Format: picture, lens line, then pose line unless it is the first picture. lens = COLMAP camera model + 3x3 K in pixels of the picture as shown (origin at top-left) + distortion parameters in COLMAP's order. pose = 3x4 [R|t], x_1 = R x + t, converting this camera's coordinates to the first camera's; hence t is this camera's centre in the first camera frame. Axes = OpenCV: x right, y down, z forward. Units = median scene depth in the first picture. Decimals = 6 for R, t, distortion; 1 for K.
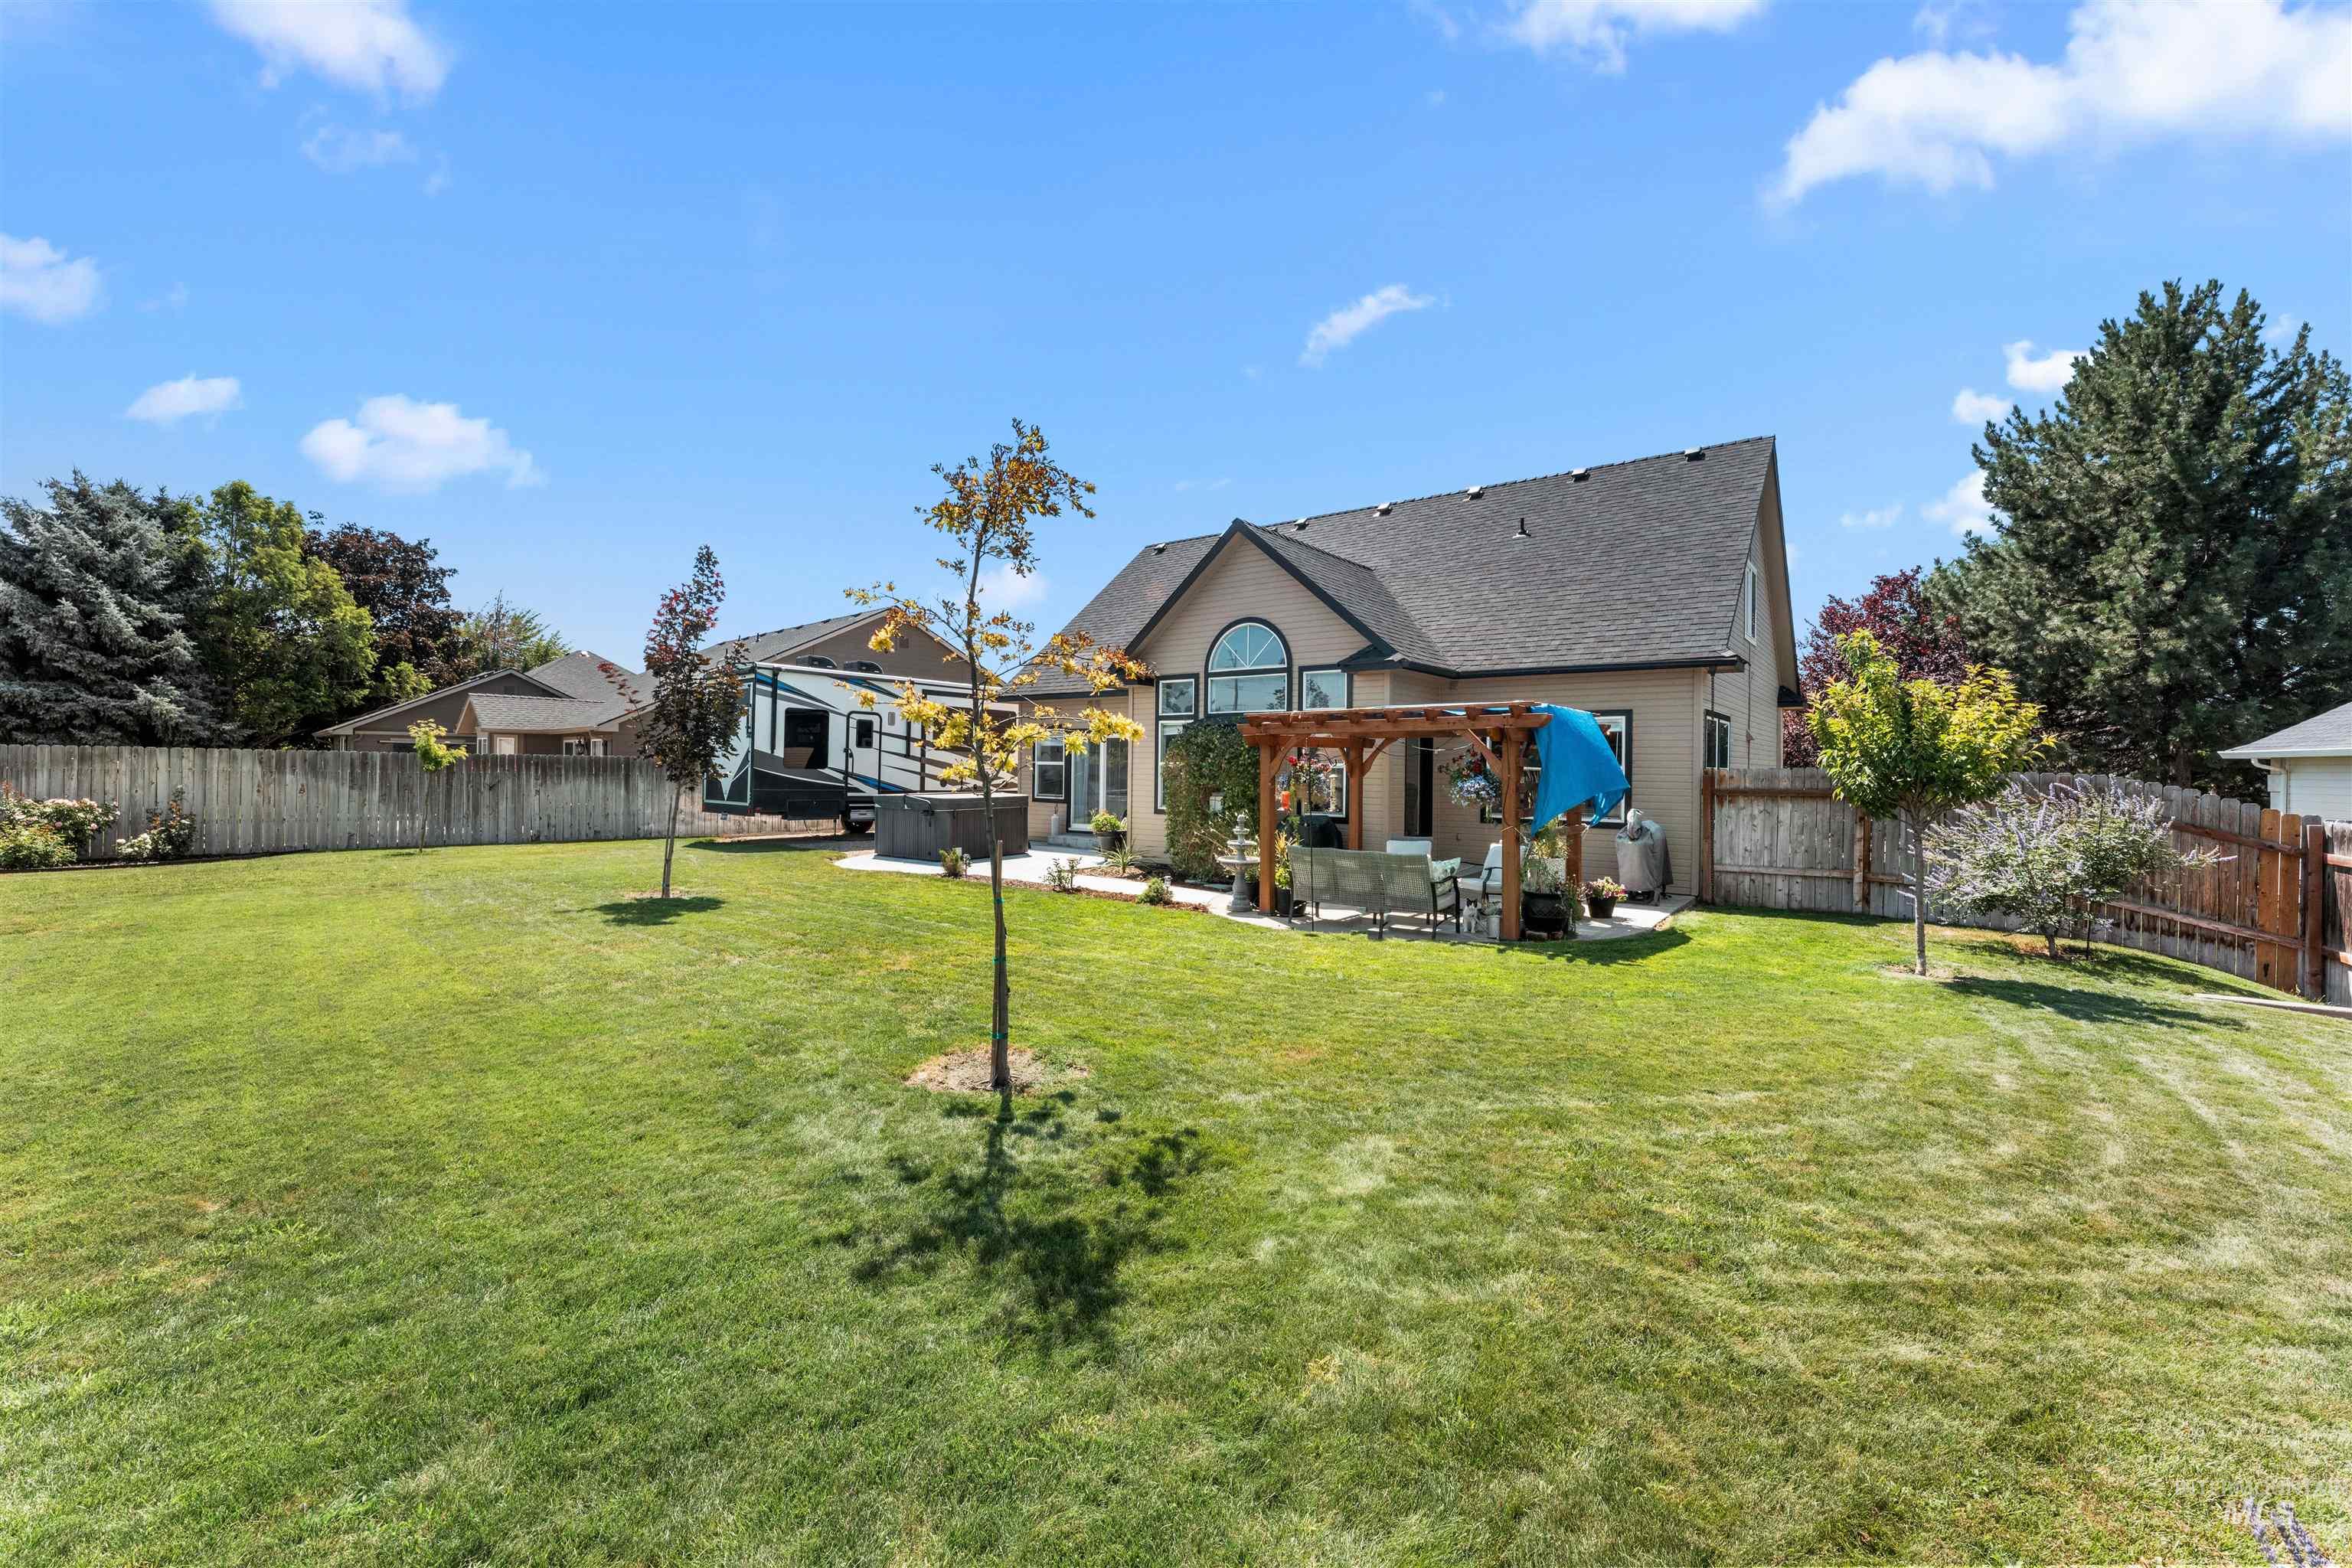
lens RADIAL K [[945.6, 0, 1178.7], [0, 945.6, 795.0], [0, 0, 1]] dist [0.002012, 0.000438]
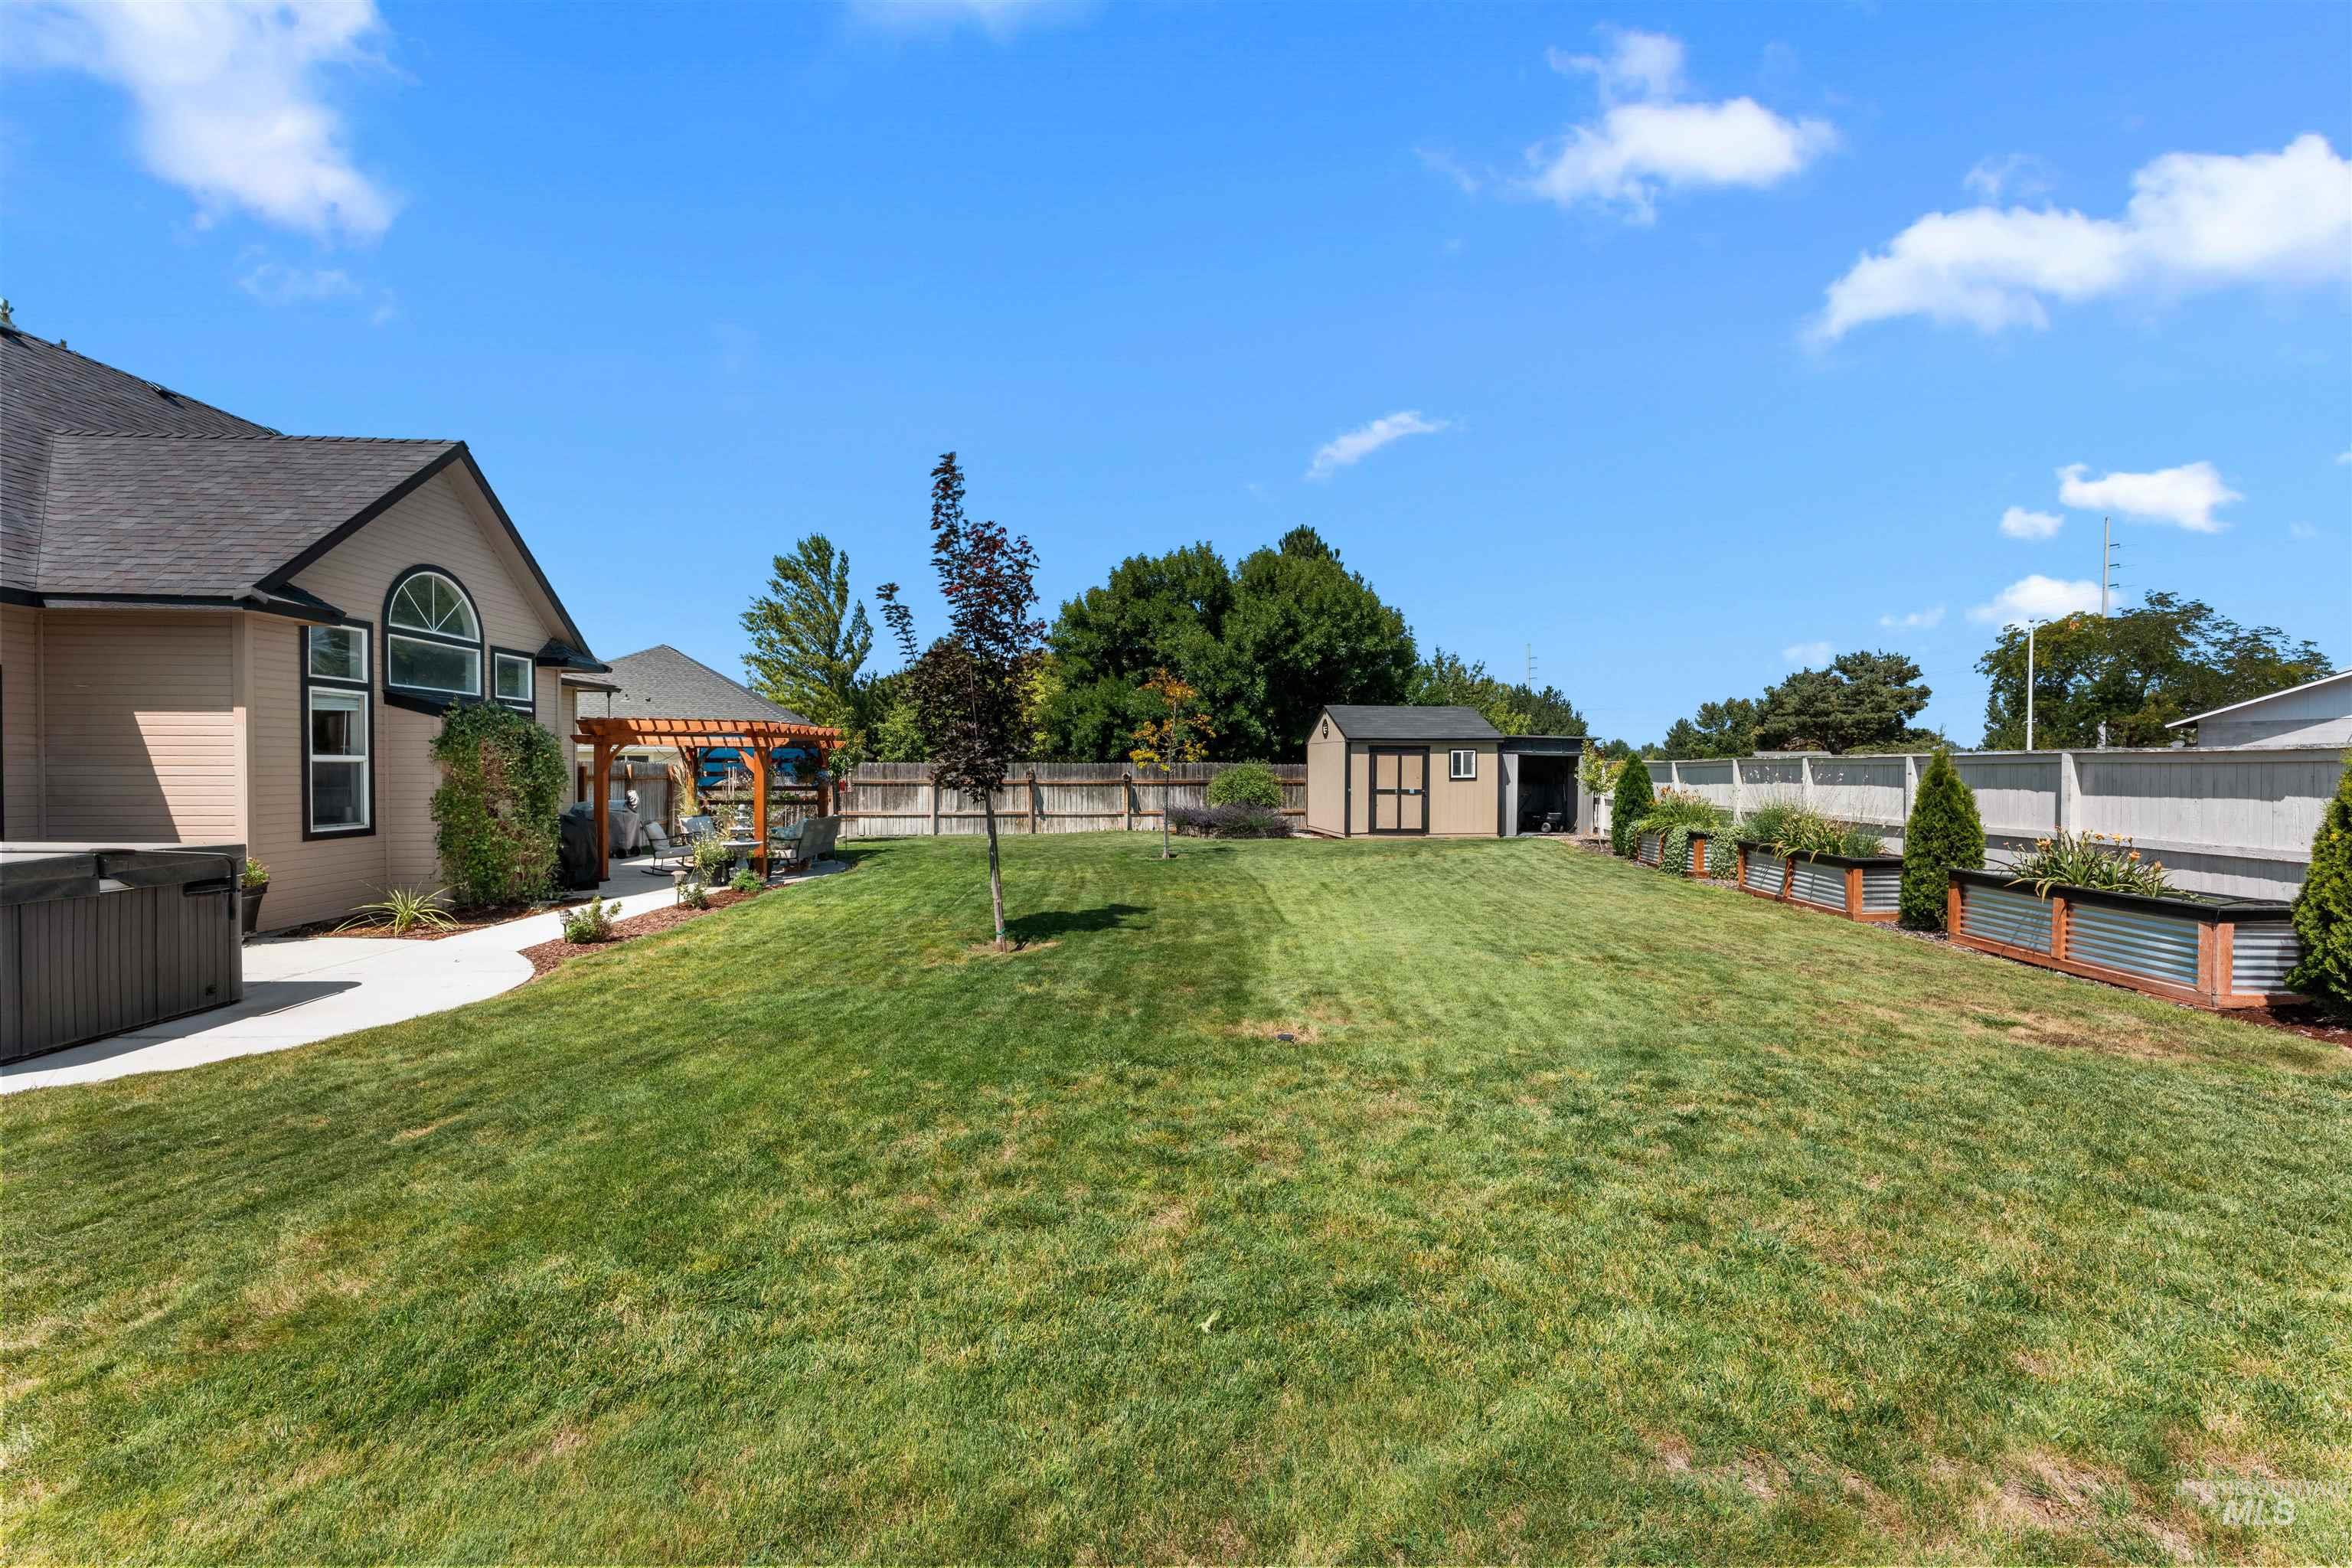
lens RADIAL K [[928.6, 0, 1199.1], [0, 928.6, 780.0], [0, 0, 1]] dist [0.001876, -0.000538]
pose [[-0.663645, -0.024305, 0.747653, -0.716793], [0.010871, 0.999053, 0.042127, -0.031584], [-0.747969, 0.036085, -0.662752, 0.810101]]
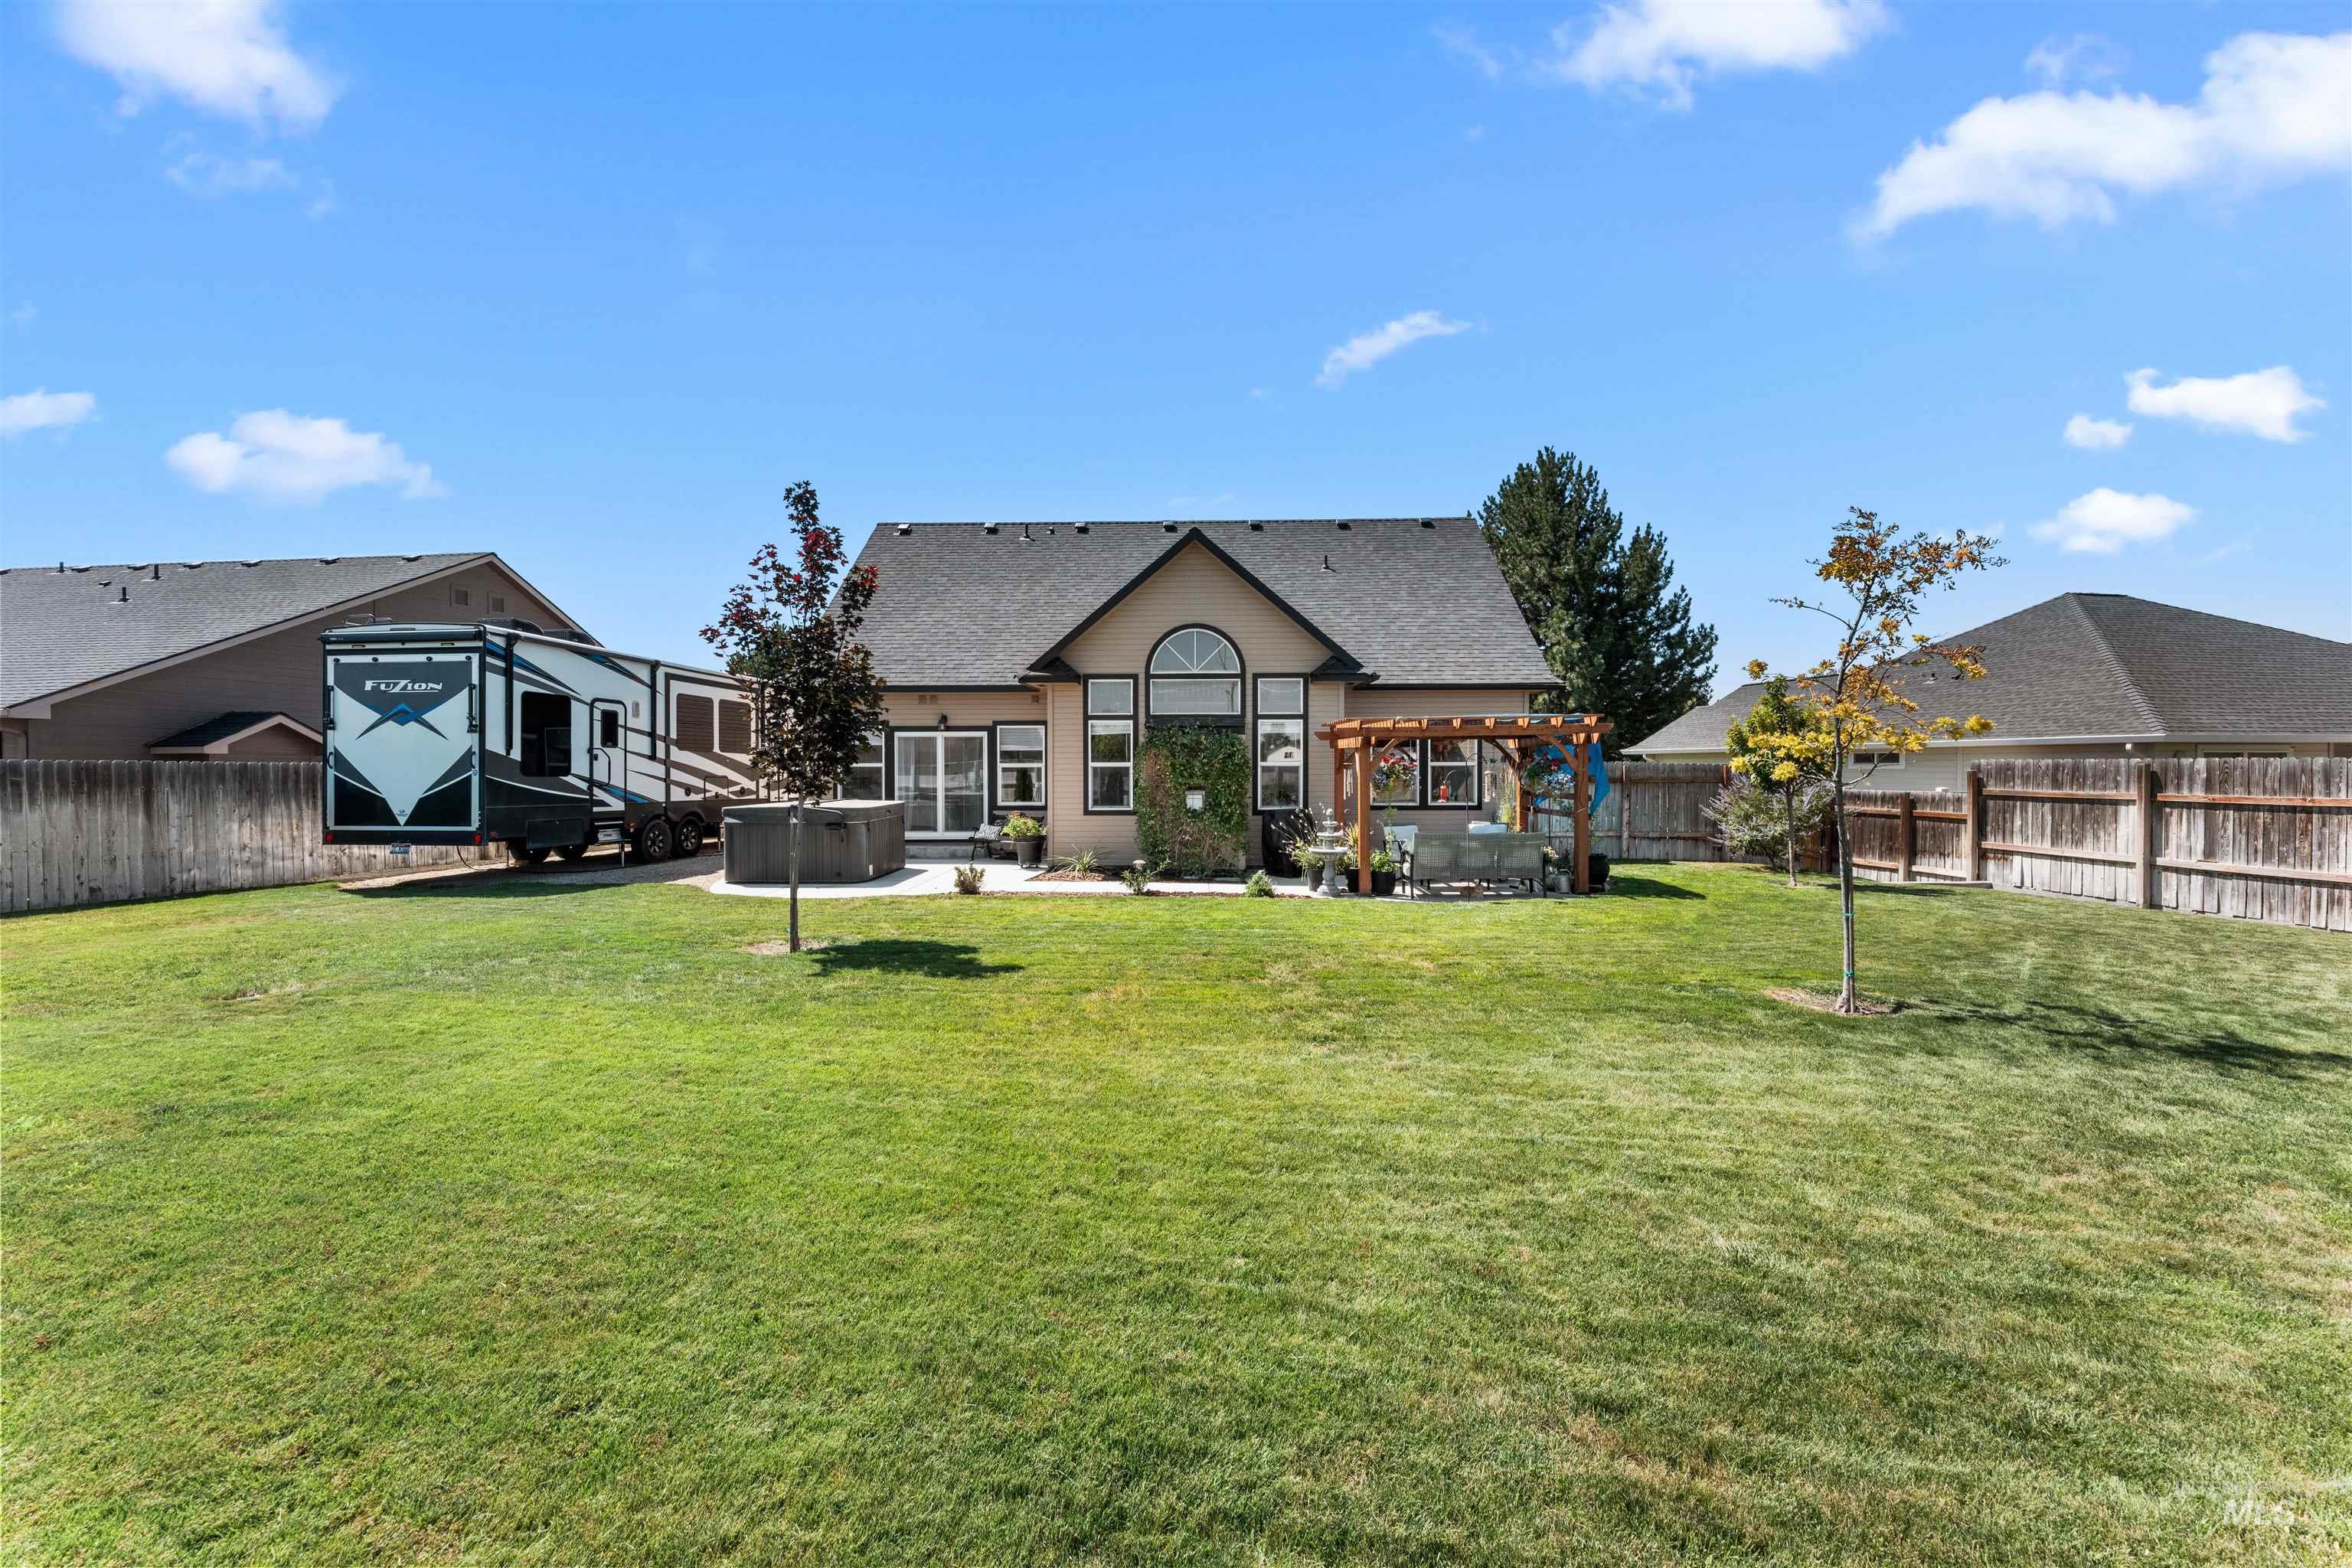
lens RADIAL K [[928.6, 0, 1199.1], [0, 928.6, 780.0], [0, 0, 1]] dist [0.001876, -0.000538]
pose [[0.806548, -0.020602, 0.590809, -0.422724], [0.028419, 0.999588, -0.003940, -0.007942], [-0.590485, 0.019968, 0.806802, 0.132204]]
